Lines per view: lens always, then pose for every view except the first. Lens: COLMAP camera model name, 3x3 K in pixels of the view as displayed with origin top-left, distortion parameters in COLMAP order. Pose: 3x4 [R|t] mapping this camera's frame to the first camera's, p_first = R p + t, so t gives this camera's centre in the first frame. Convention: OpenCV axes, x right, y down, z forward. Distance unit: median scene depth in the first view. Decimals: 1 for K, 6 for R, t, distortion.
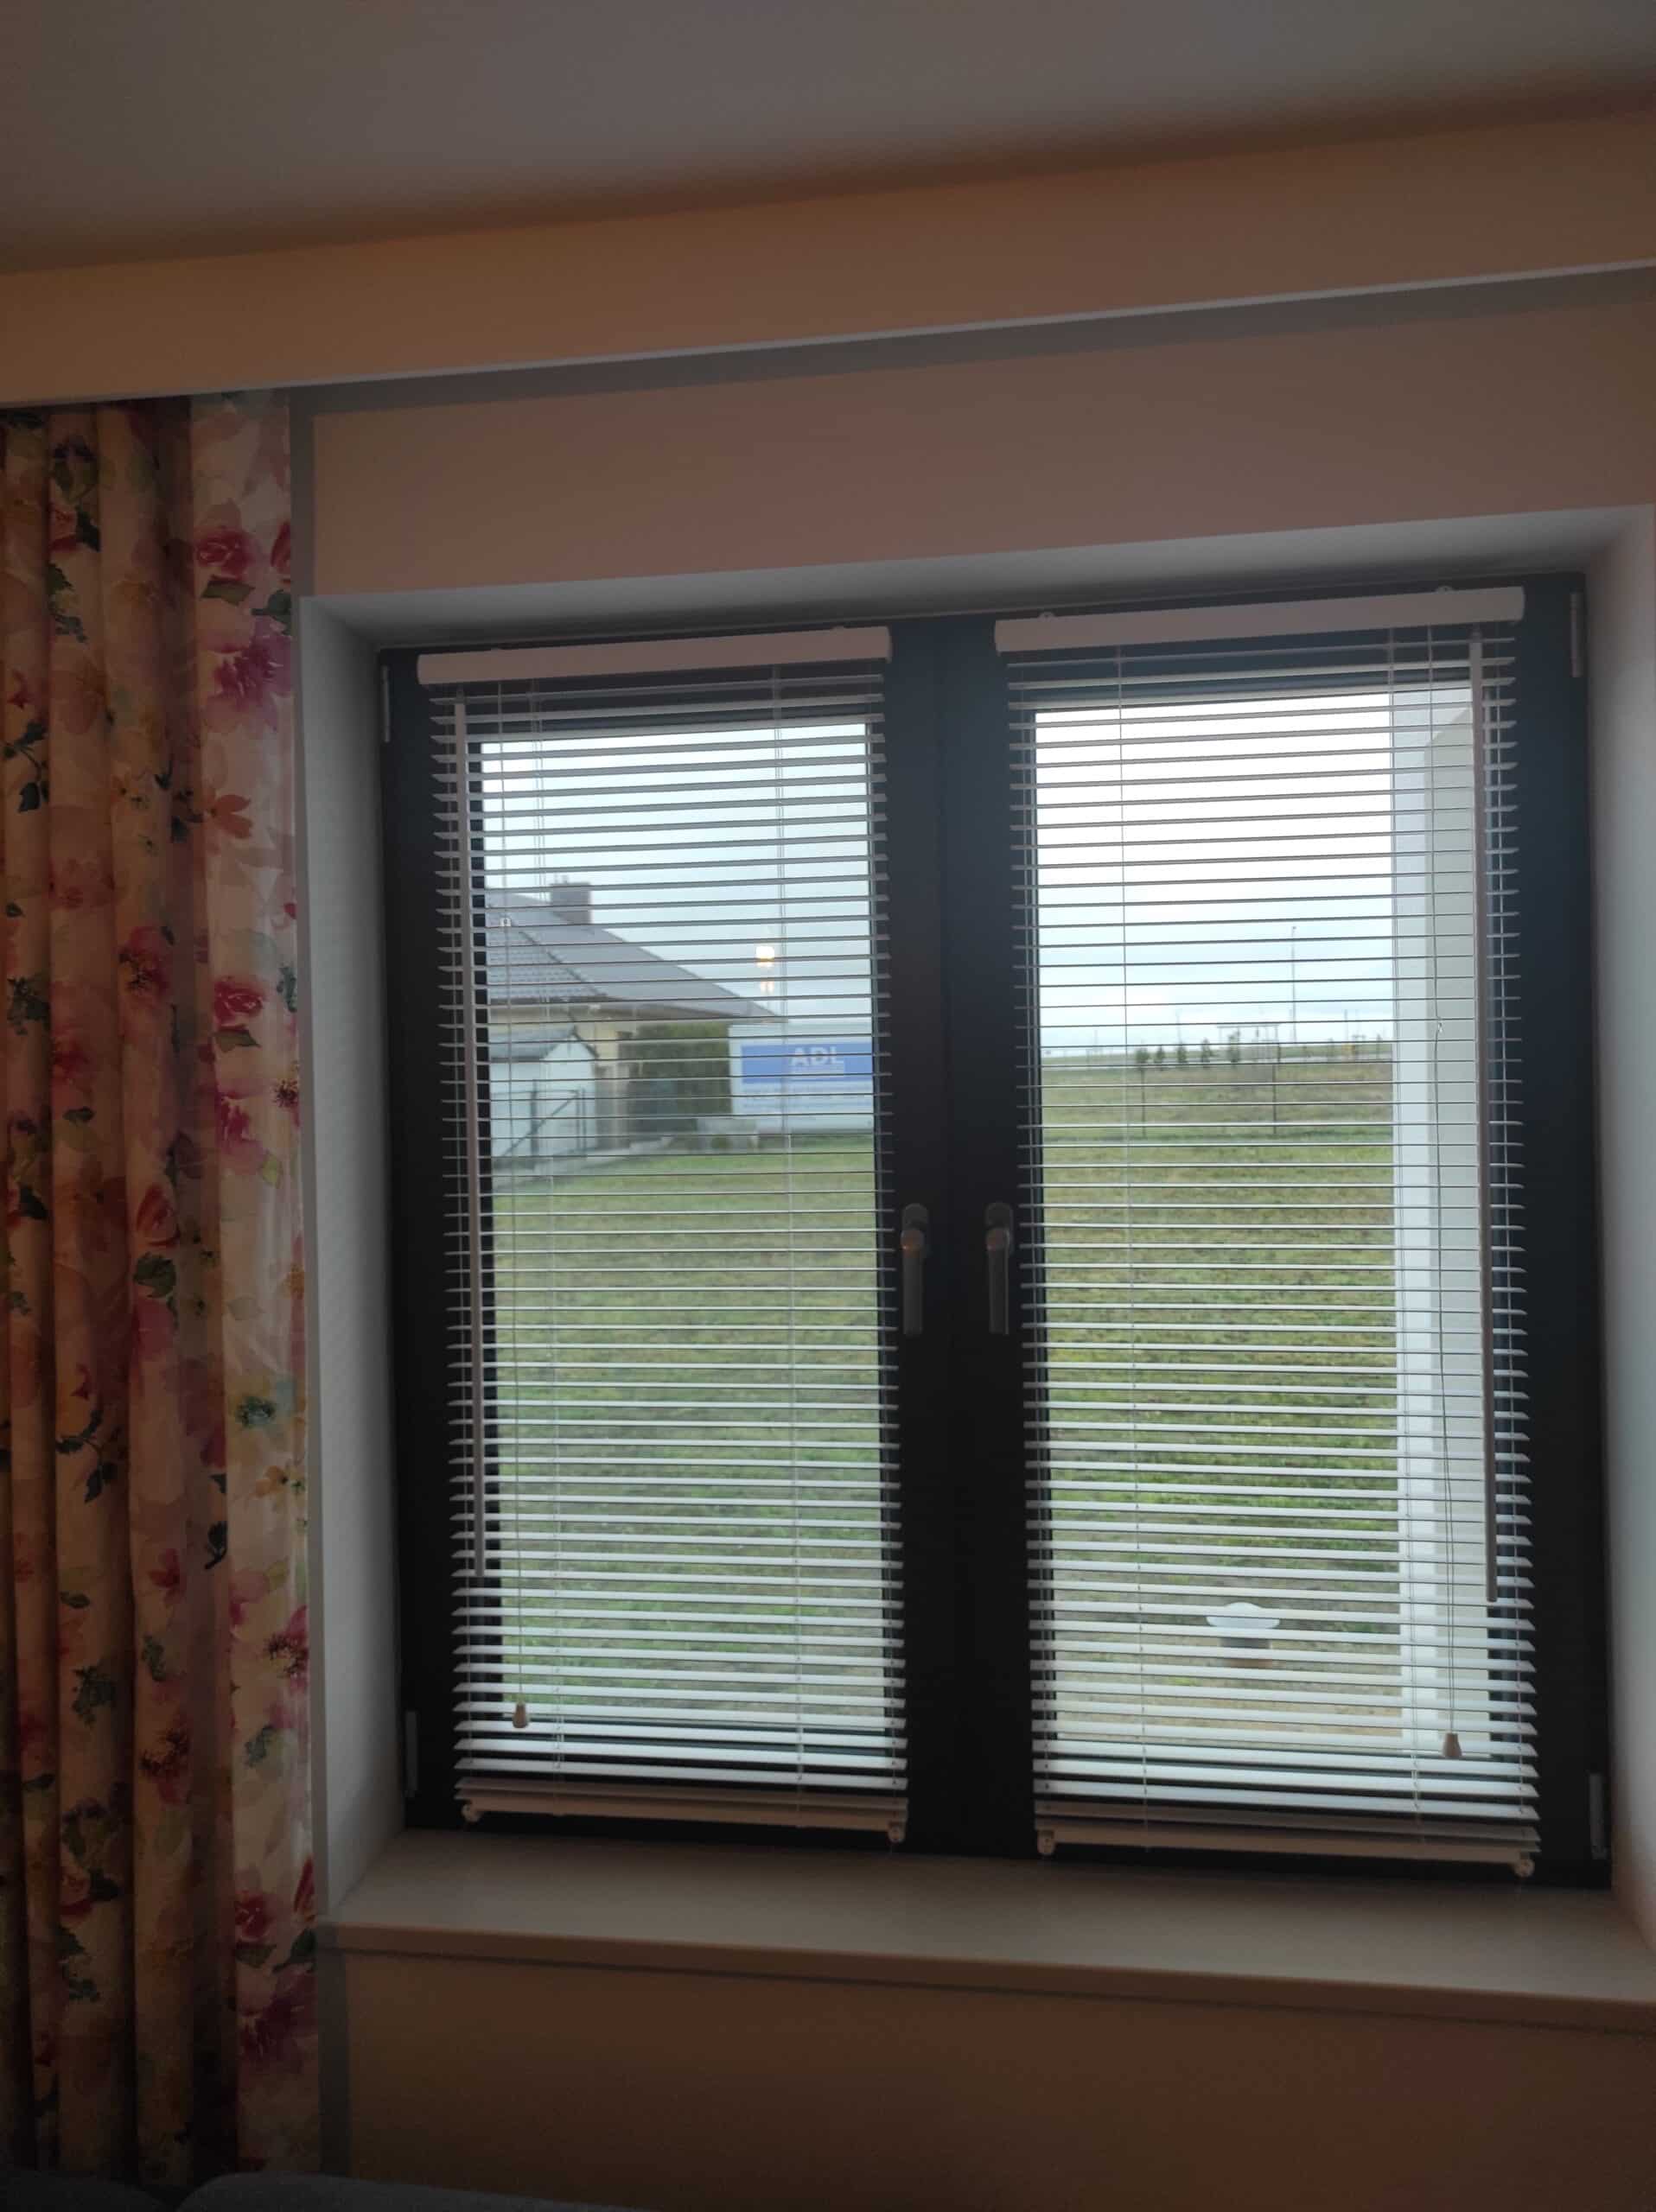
lens RADIAL K [[1610.5, 0, 828.0], [0, 1610.5, 1106.0], [0, 0, 1]] dist [-0.004422, -0.007112]
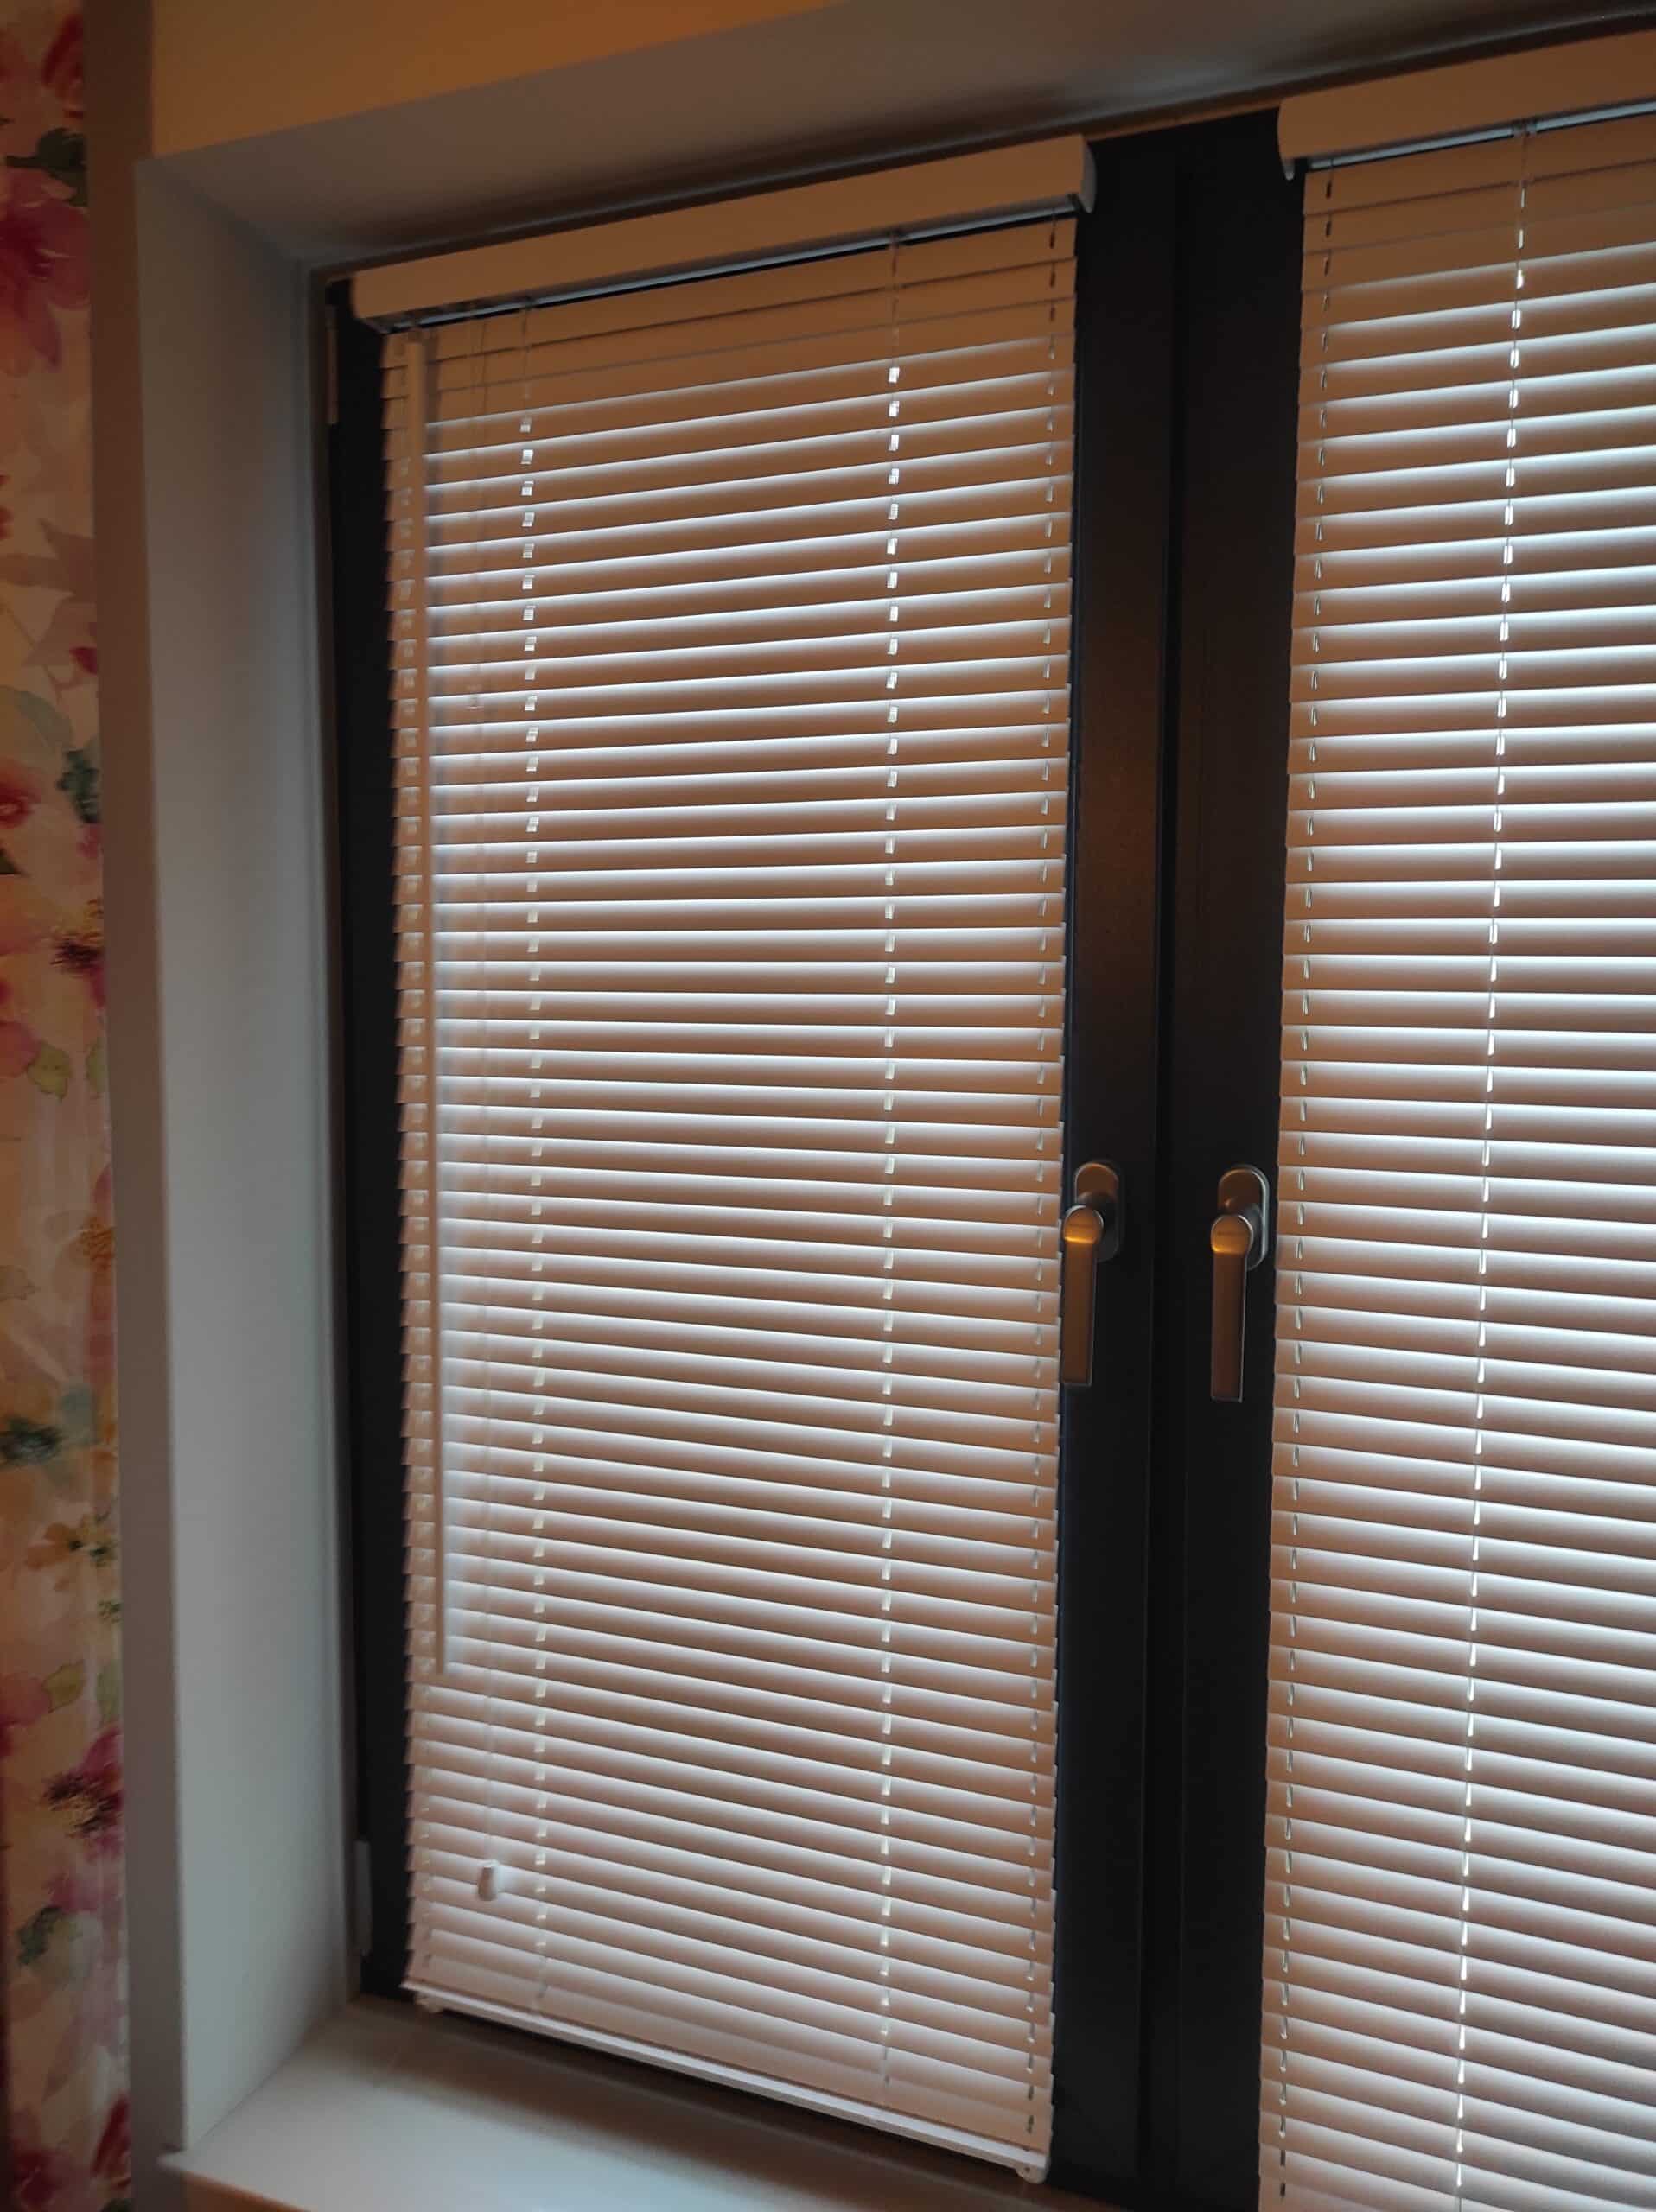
lens RADIAL K [[1666.9, 0, 798.6], [0, 1666.9, 1118.9], [0, 0, 1]] dist [0.009467, -0.001874]
pose [[0.970581, 0.041149, -0.237231, 0.100067], [-0.022656, 0.996525, 0.080159, -0.001116], [0.239705, -0.072426, 0.968140, 0.420046]]
